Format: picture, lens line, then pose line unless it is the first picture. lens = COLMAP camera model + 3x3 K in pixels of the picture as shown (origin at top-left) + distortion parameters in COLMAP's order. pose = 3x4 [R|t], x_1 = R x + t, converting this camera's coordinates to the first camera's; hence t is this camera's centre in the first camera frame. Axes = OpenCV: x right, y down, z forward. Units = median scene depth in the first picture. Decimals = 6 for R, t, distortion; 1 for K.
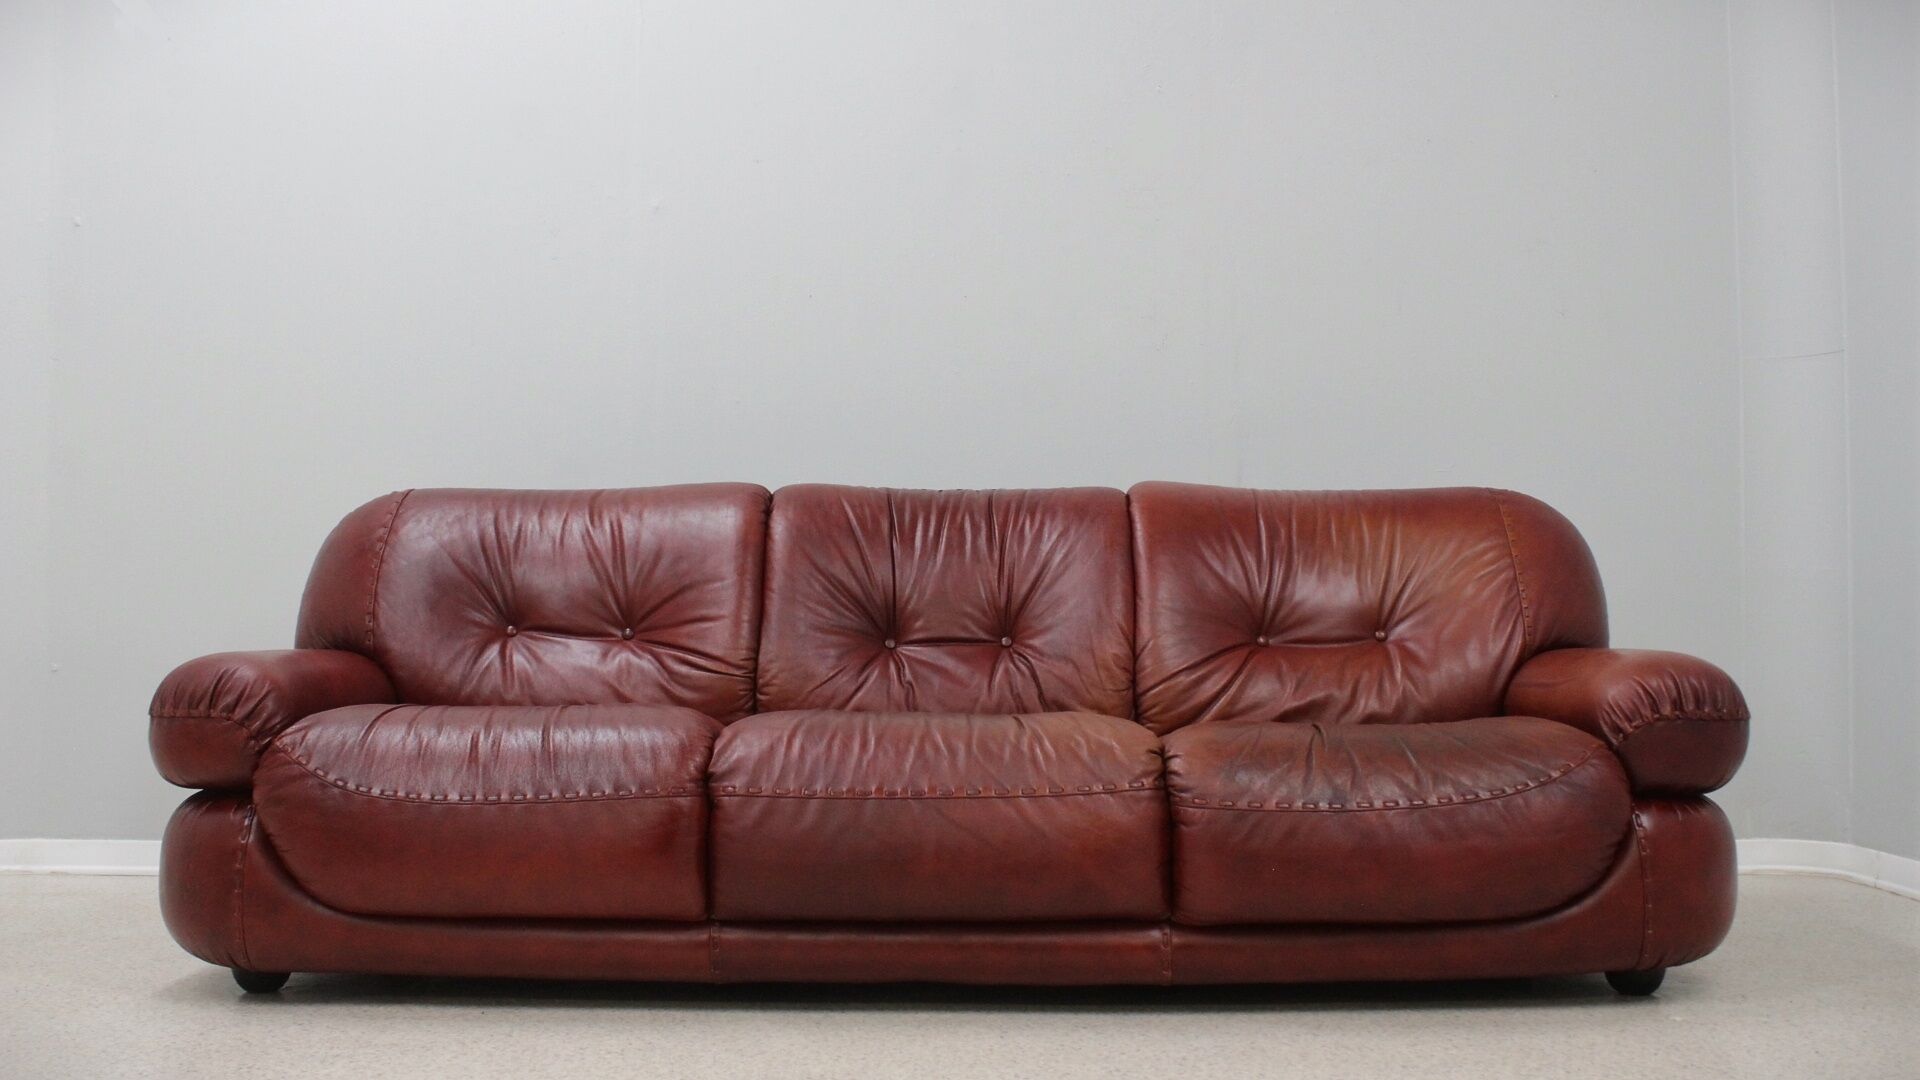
lens RADIAL K [[1966.5, 0, 960.0], [0, 1966.5, 540.0], [0, 0, 1]] dist [-0.174654, 0.214276]
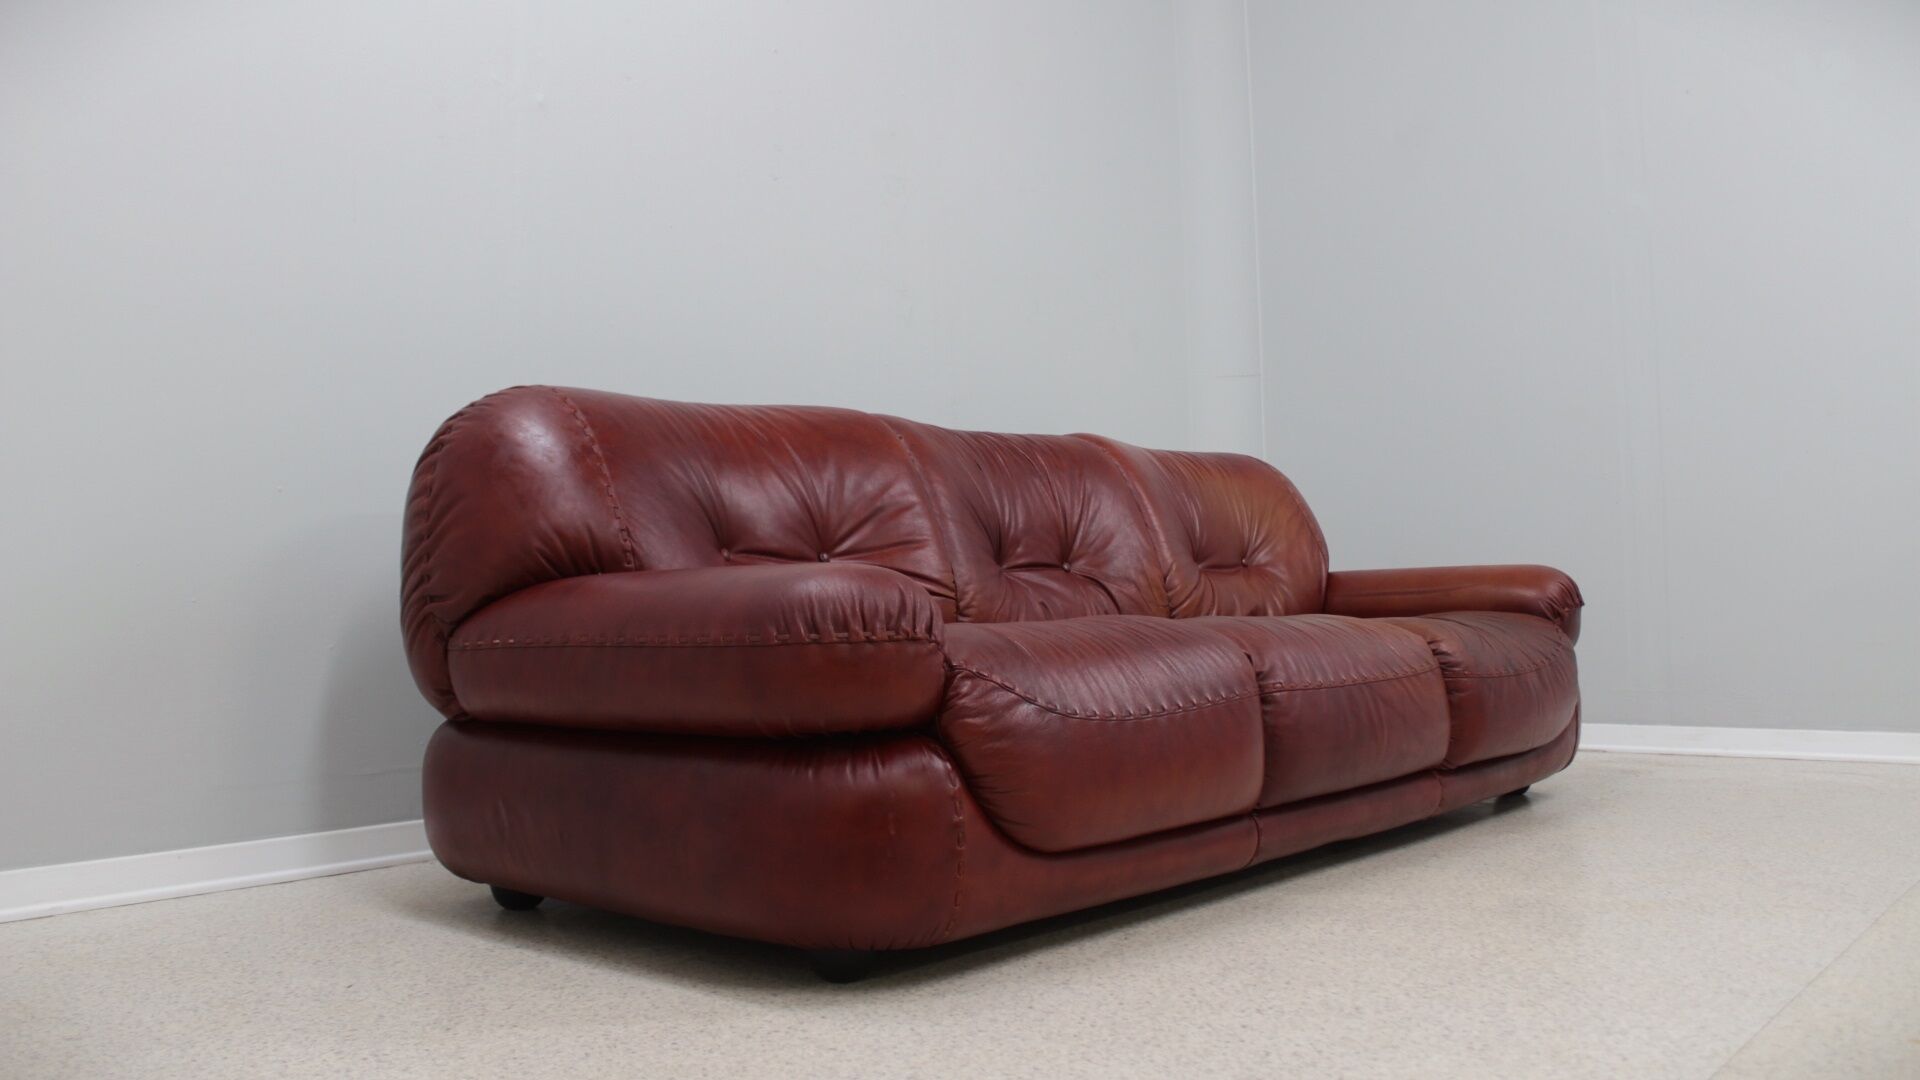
lens RADIAL K [[1631.2, 0, 960.0], [0, 1631.2, 540.0], [0, 0, 1]] dist [-0.170359, 0.149469]
pose [[0.674626, 0.011480, 0.738070, -0.820863], [-0.007774, 0.999934, -0.008448, 0.052571], [-0.738119, -0.000039, 0.674671, 0.490525]]
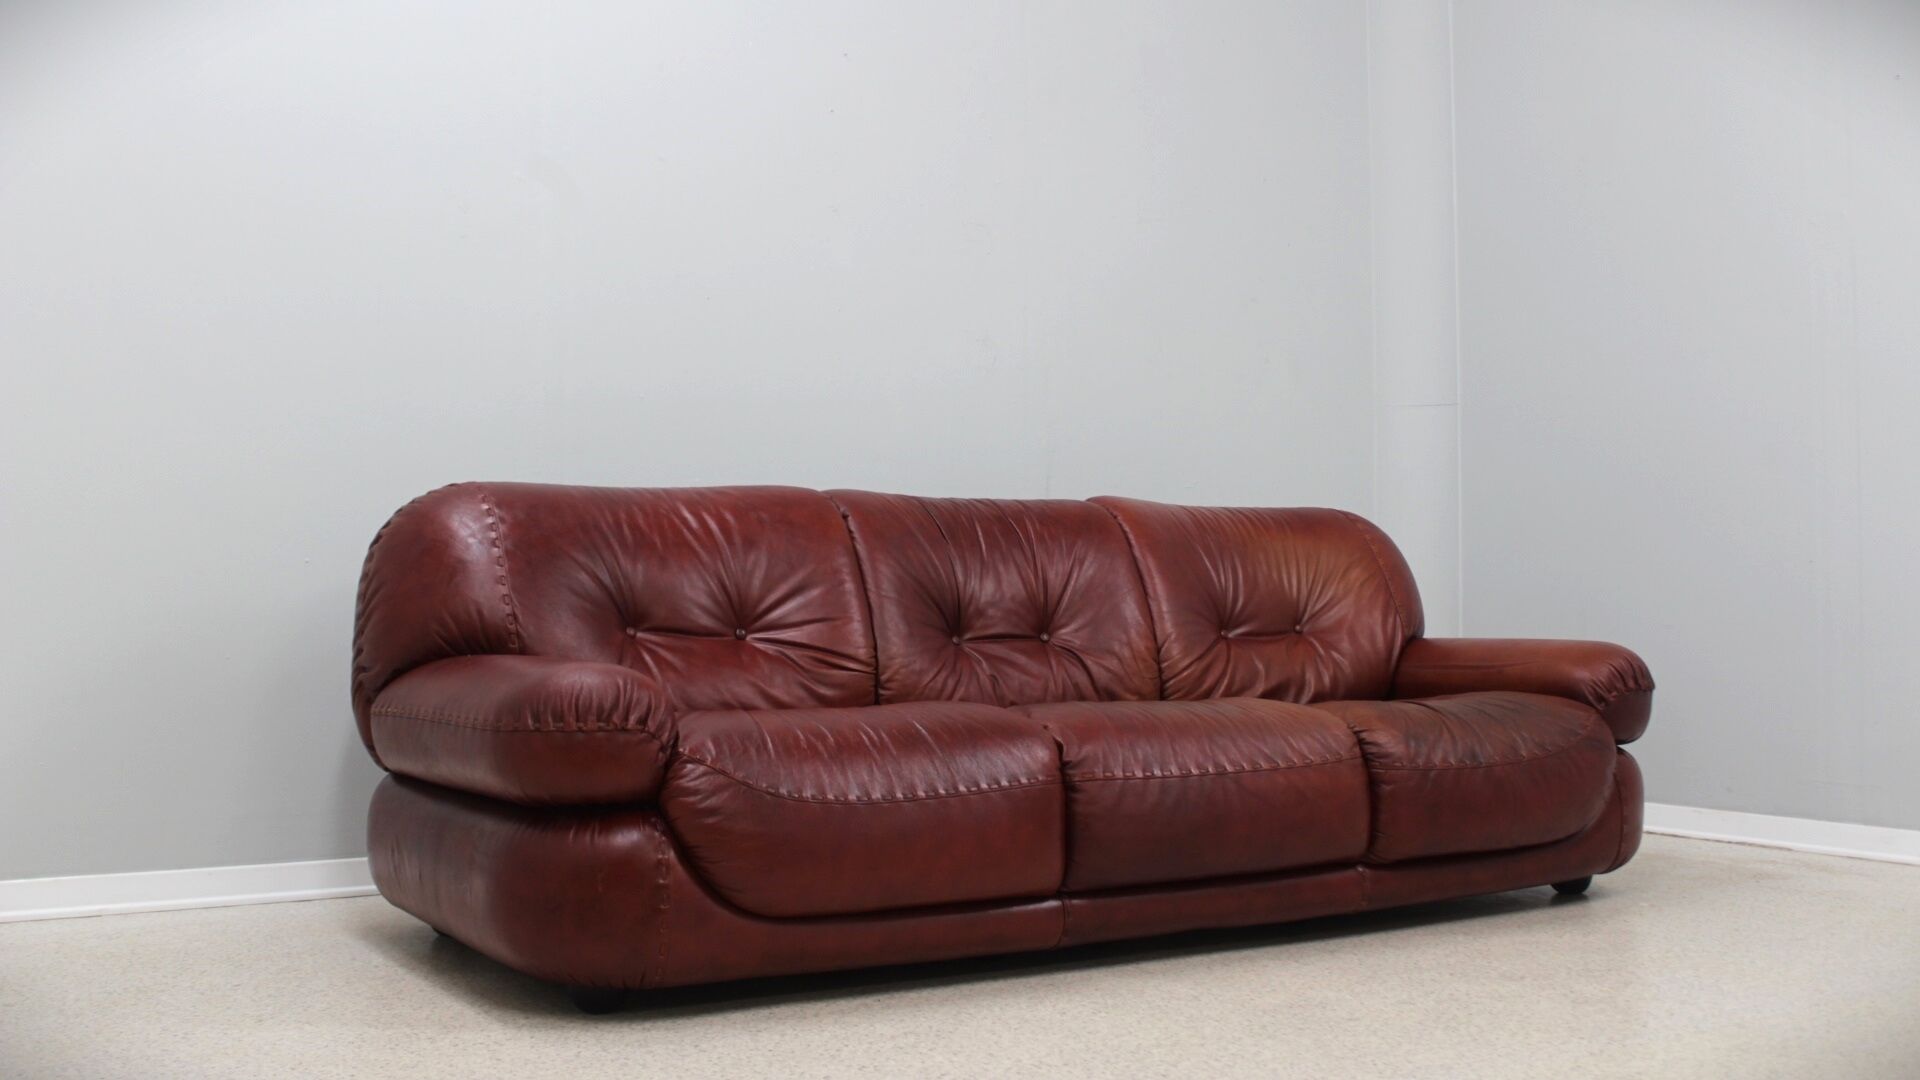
lens RADIAL K [[1966.5, 0, 960.0], [0, 1966.5, 540.0], [0, 0, 1]] dist [-0.174654, 0.214276]
pose [[0.856349, 0.014489, 0.516194, -0.700523], [-0.019821, 0.999792, 0.004818, -0.009787], [-0.516017, -0.014357, 0.856458, 0.074513]]
